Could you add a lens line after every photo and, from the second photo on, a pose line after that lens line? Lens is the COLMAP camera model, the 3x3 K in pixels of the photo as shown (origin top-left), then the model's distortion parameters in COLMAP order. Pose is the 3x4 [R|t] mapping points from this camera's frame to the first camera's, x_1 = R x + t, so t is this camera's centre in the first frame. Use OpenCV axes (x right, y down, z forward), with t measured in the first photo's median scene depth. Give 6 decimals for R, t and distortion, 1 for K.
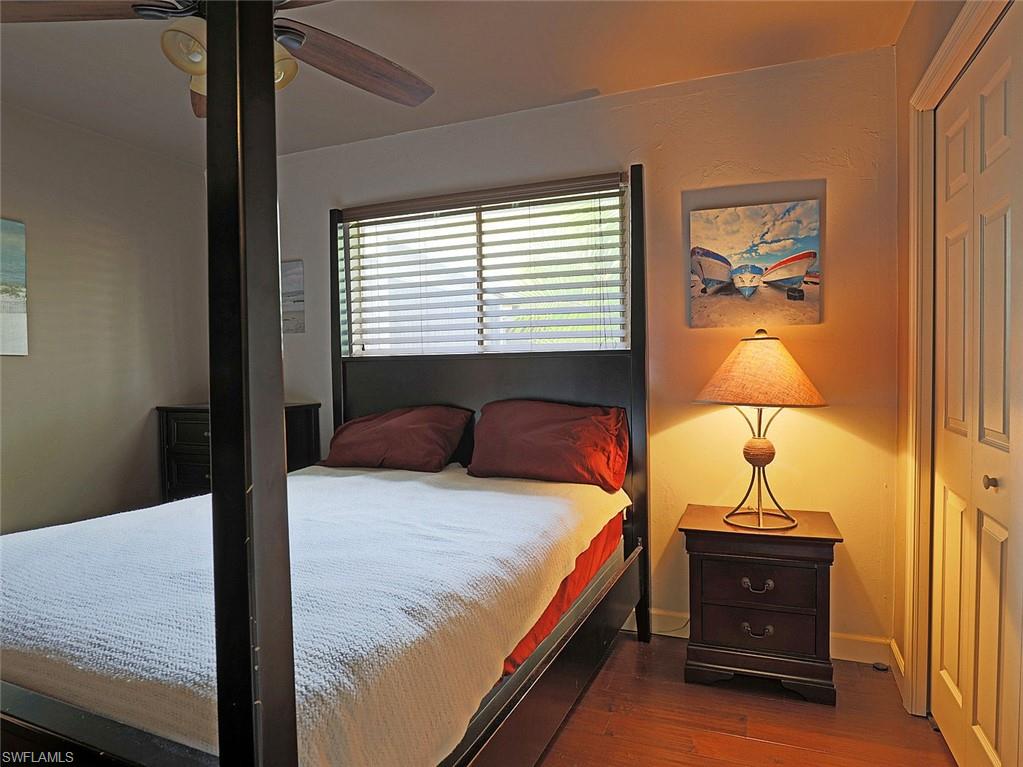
lens RADIAL K [[622.7, 0, 511.5], [0, 622.7, 383.5], [0, 0, 1]] dist [-0.015096, 0.000291]
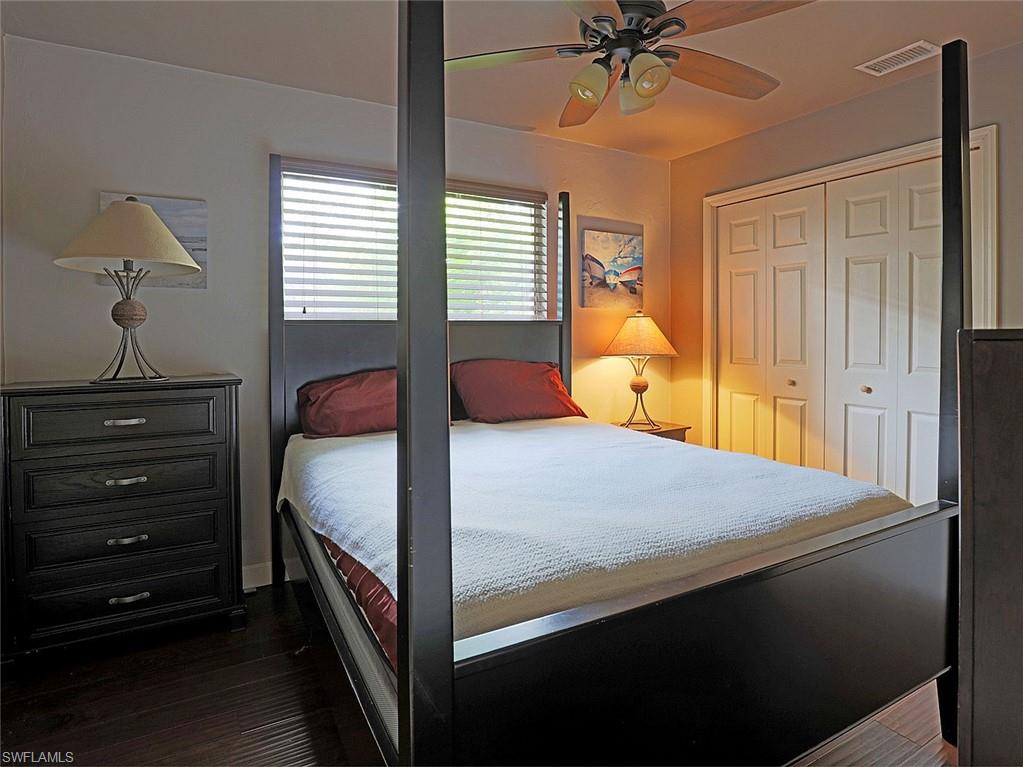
lens RADIAL K [[538.5, 0, 514.1], [0, 538.5, 350.8], [0, 0, 1]] dist [-0.018013, 0.000073]
pose [[0.634006, -0.015146, 0.773180, -0.856875], [0.018517, 0.999819, 0.004402, 0.006994], [-0.773107, 0.011526, 0.634171, 0.320479]]
